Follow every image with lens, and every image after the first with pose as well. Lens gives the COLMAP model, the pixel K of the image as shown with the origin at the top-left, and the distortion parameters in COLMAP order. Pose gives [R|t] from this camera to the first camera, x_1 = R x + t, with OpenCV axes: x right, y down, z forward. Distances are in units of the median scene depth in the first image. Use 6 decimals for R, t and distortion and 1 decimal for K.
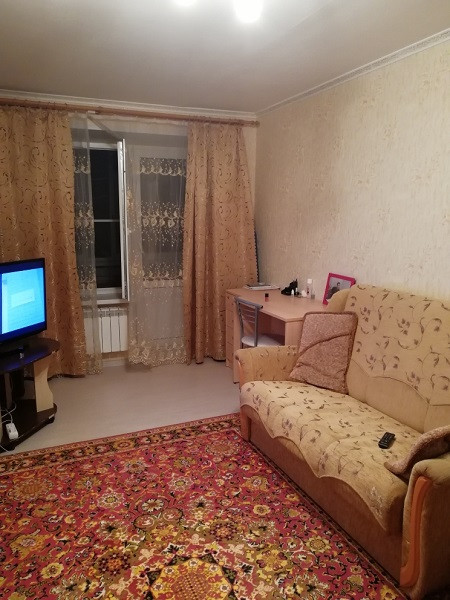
lens RADIAL K [[485.5, 0, 225.0], [0, 485.5, 300.0], [0, 0, 1]] dist [-0.009395, 0.057802]
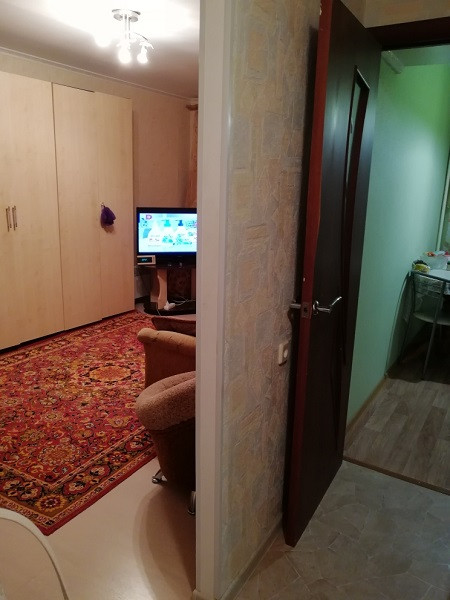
lens RADIAL K [[490.8, 0, 225.0], [0, 490.8, 300.0], [0, 0, 1]] dist [-0.012691, 0.062569]
pose [[0.579352, 0.204296, -0.789059, 1.046935], [-0.168120, 0.977214, 0.129572, -0.008795], [0.797551, 0.057589, 0.600497, 0.122139]]
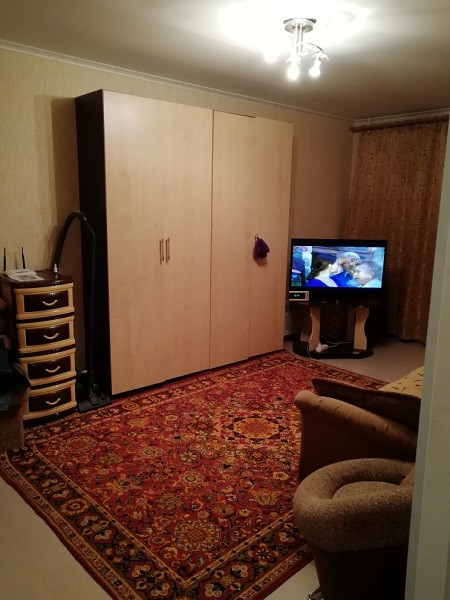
lens RADIAL K [[485.5, 0, 225.0], [0, 485.5, 300.0], [0, 0, 1]] dist [-0.009395, 0.057802]
pose [[0.321729, 0.185210, -0.928541, 0.870330], [-0.181795, 0.974519, 0.131391, -0.024752], [0.929215, 0.126531, 0.347201, 0.169210]]
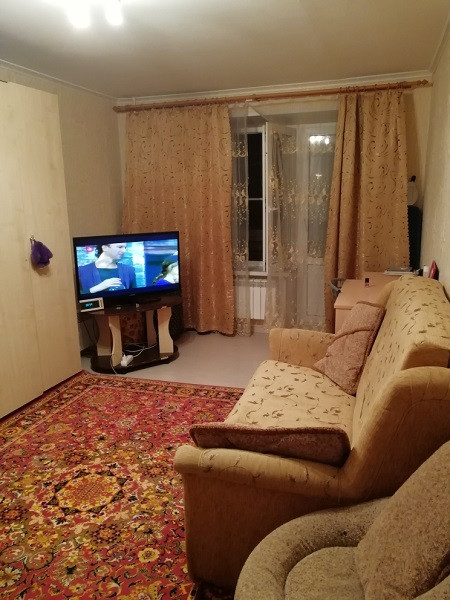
lens RADIAL K [[485.5, 0, 225.0], [0, 485.5, 300.0], [0, 0, 1]] dist [-0.009395, 0.057802]
pose [[0.752610, 0.123884, -0.646708, 0.615341], [-0.091654, 0.992291, 0.083421, -0.031528], [0.652057, -0.003511, 0.758162, 0.169426]]
